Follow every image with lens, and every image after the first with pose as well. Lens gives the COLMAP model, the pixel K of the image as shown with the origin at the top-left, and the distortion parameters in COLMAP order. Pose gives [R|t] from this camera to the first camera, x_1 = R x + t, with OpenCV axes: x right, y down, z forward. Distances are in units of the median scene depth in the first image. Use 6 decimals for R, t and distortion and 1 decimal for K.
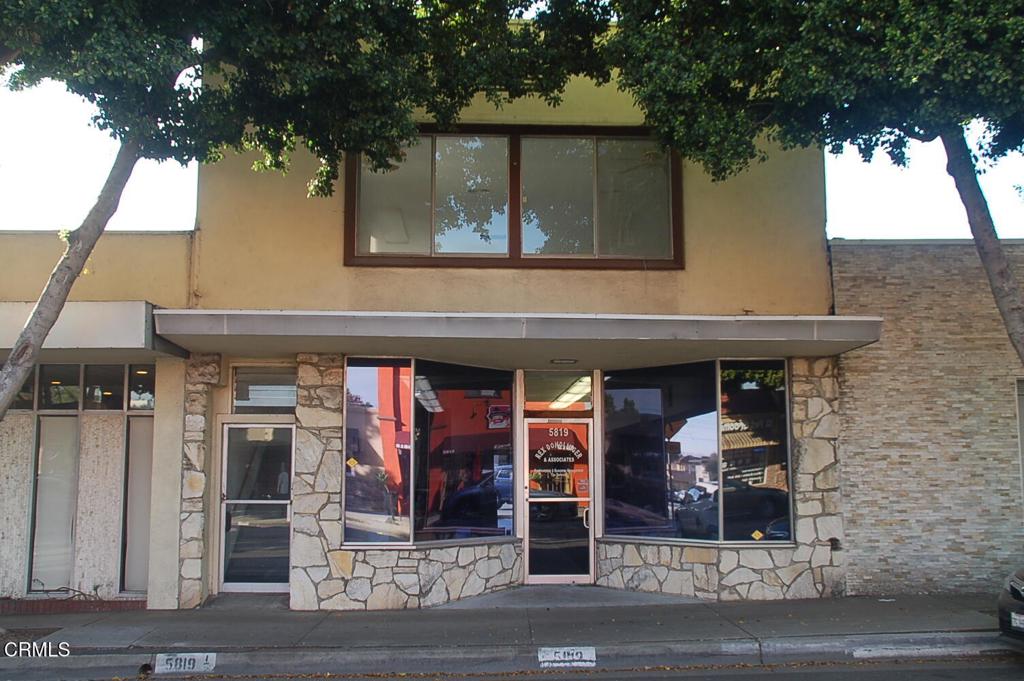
lens RADIAL K [[1033.9, 0, 540.2], [0, 1033.9, 335.0], [0, 0, 1]] dist [-0.024063, 0.000000]
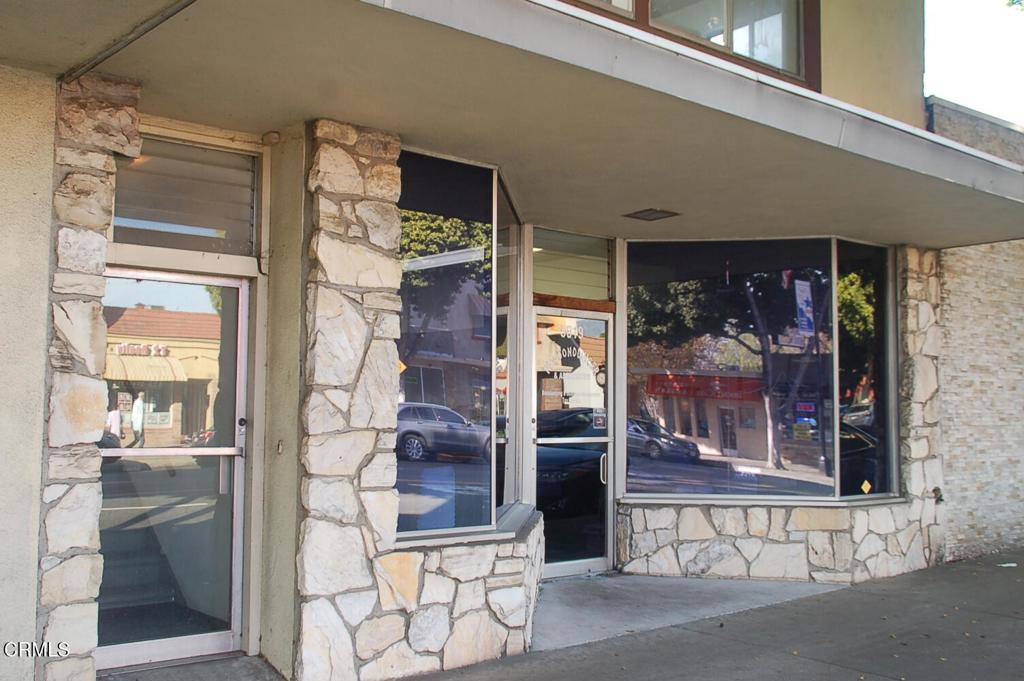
lens RADIAL K [[1033.9, 0, 519.7], [0, 1033.9, 332.5], [0, 0, 1]] dist [-0.024063, 0.000000]
pose [[0.807668, 0.052569, 0.587289, -0.417001], [-0.084461, 0.996061, 0.026996, 0.089406], [-0.583556, -0.071407, 0.808927, 0.578094]]
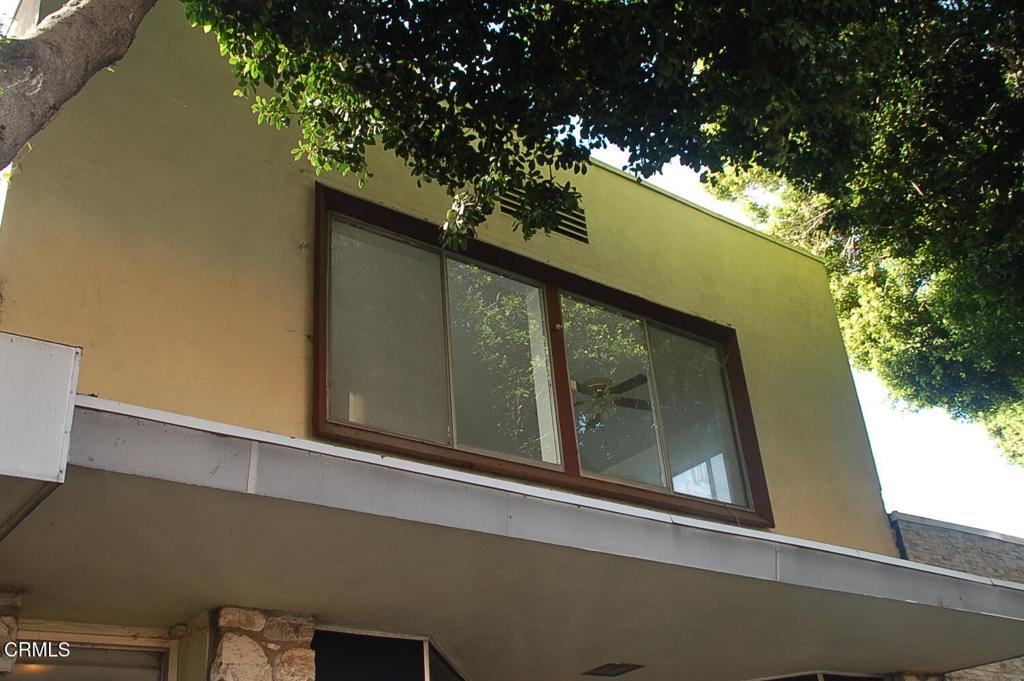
lens RADIAL K [[1033.9, 0, 504.6], [0, 1033.9, 341.3], [0, 0, 1]] dist [-0.024063, 0.000000]
pose [[0.837337, 0.205283, 0.506682, -0.372014], [0.005300, 0.923730, -0.383008, 0.079529], [-0.546662, 0.323392, 0.772385, 0.566046]]
